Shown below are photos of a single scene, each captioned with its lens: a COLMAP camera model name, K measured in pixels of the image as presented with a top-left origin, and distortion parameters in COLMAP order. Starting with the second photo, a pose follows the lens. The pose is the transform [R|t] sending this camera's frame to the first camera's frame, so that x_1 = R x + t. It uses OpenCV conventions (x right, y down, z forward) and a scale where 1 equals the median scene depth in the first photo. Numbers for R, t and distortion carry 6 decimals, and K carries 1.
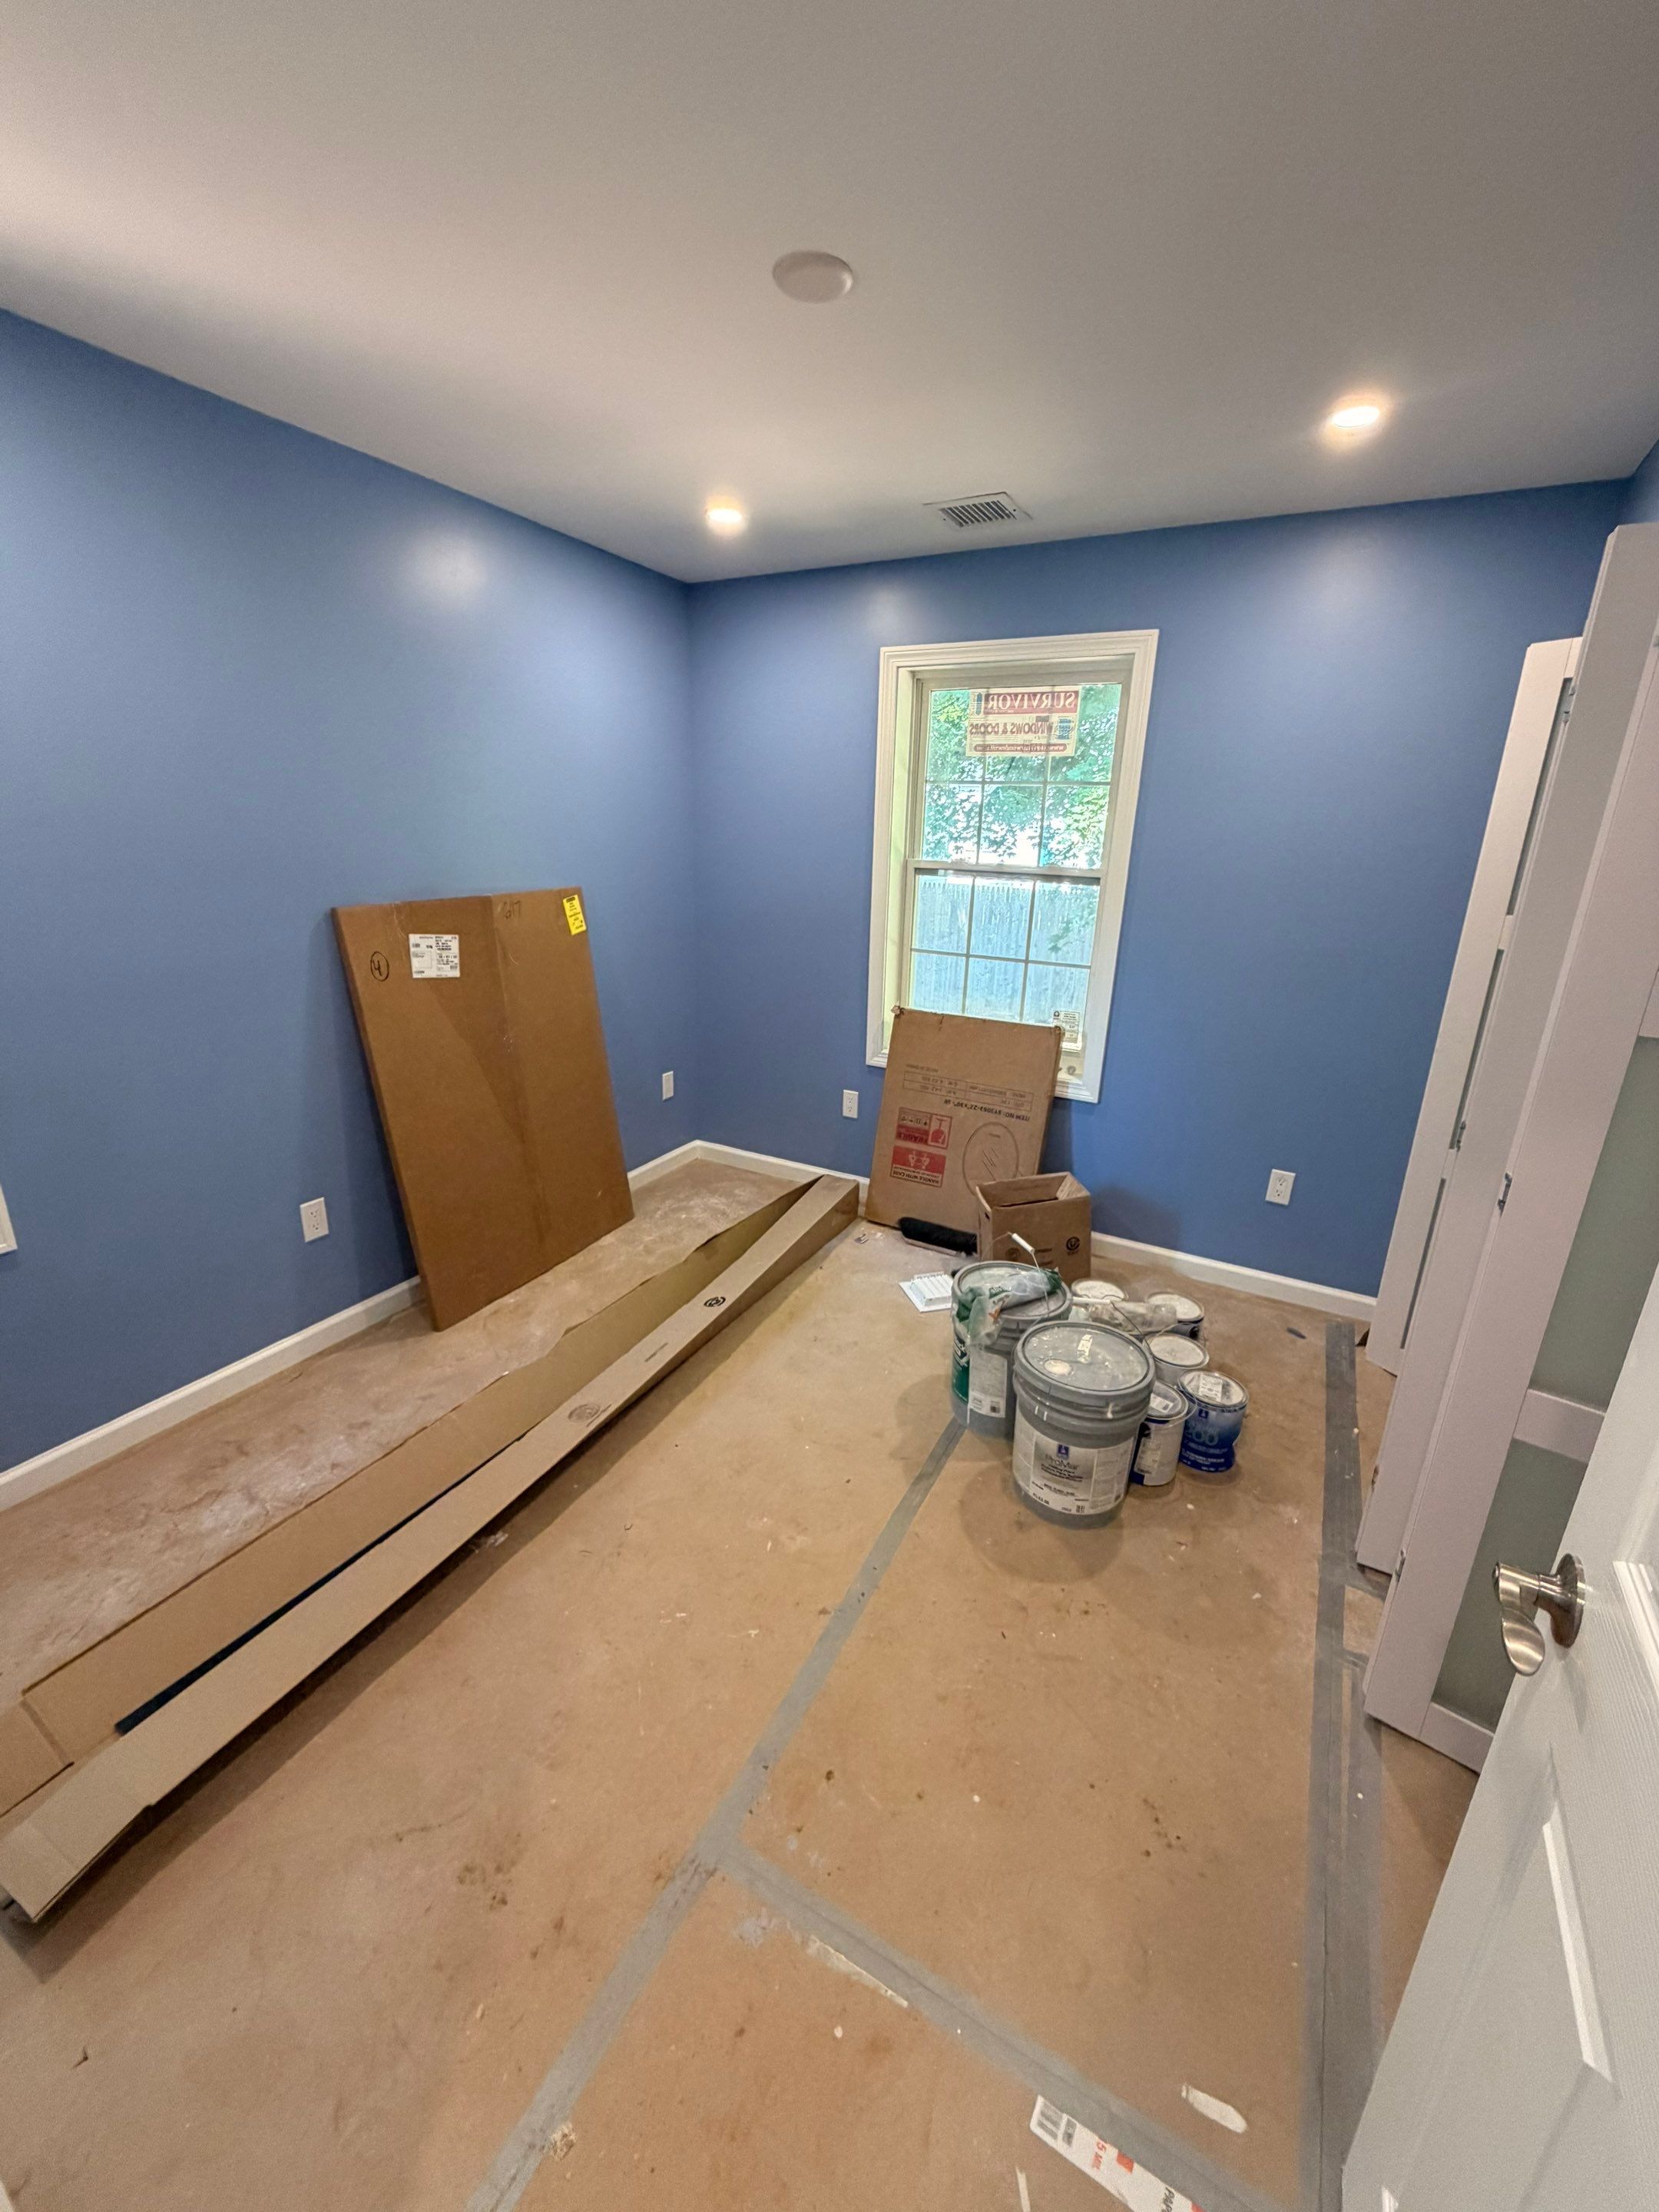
lens RADIAL K [[879.9, 0, 829.5], [0, 879.9, 1106.0], [0, 0, 1]] dist [-0.001471, 0.000341]
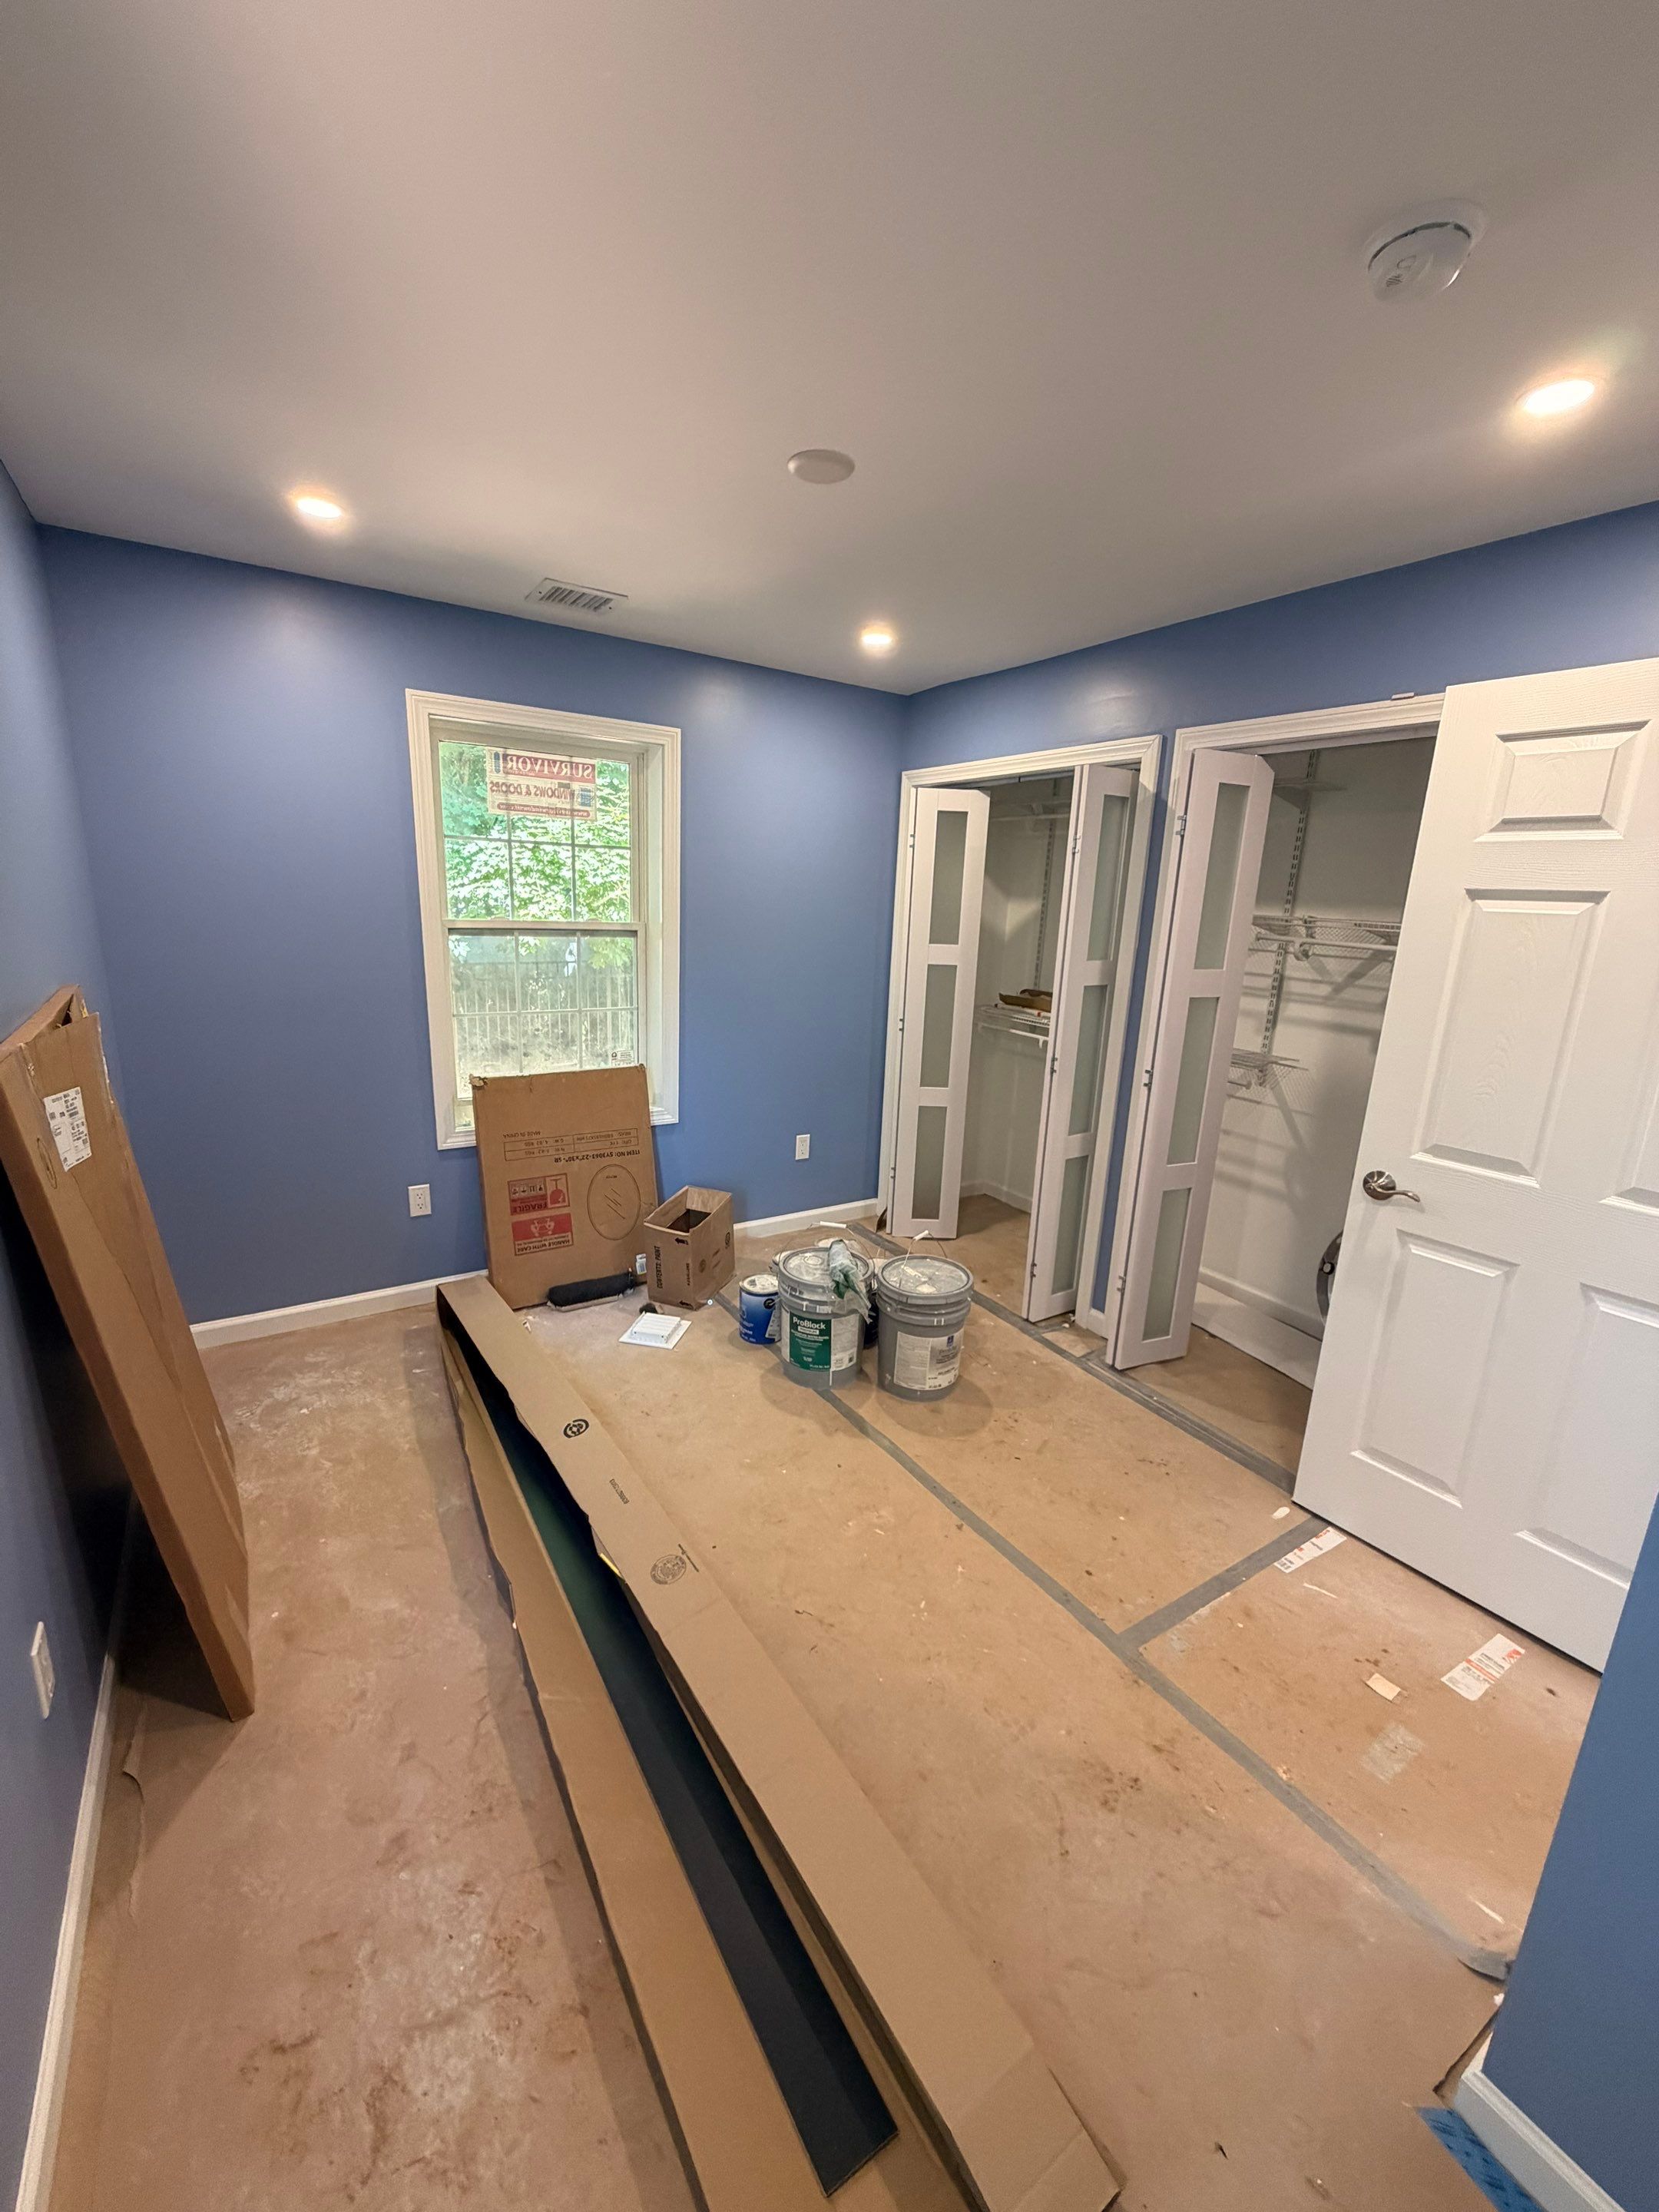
lens RADIAL K [[879.9, 0, 829.5], [0, 879.9, 1106.0], [0, 0, 1]] dist [-0.001471, 0.000341]
pose [[0.478666, -0.221188, 0.849679, -0.585445], [0.239276, 0.963980, 0.116147, -0.112320], [-0.844764, 0.147712, 0.514349, 0.237085]]
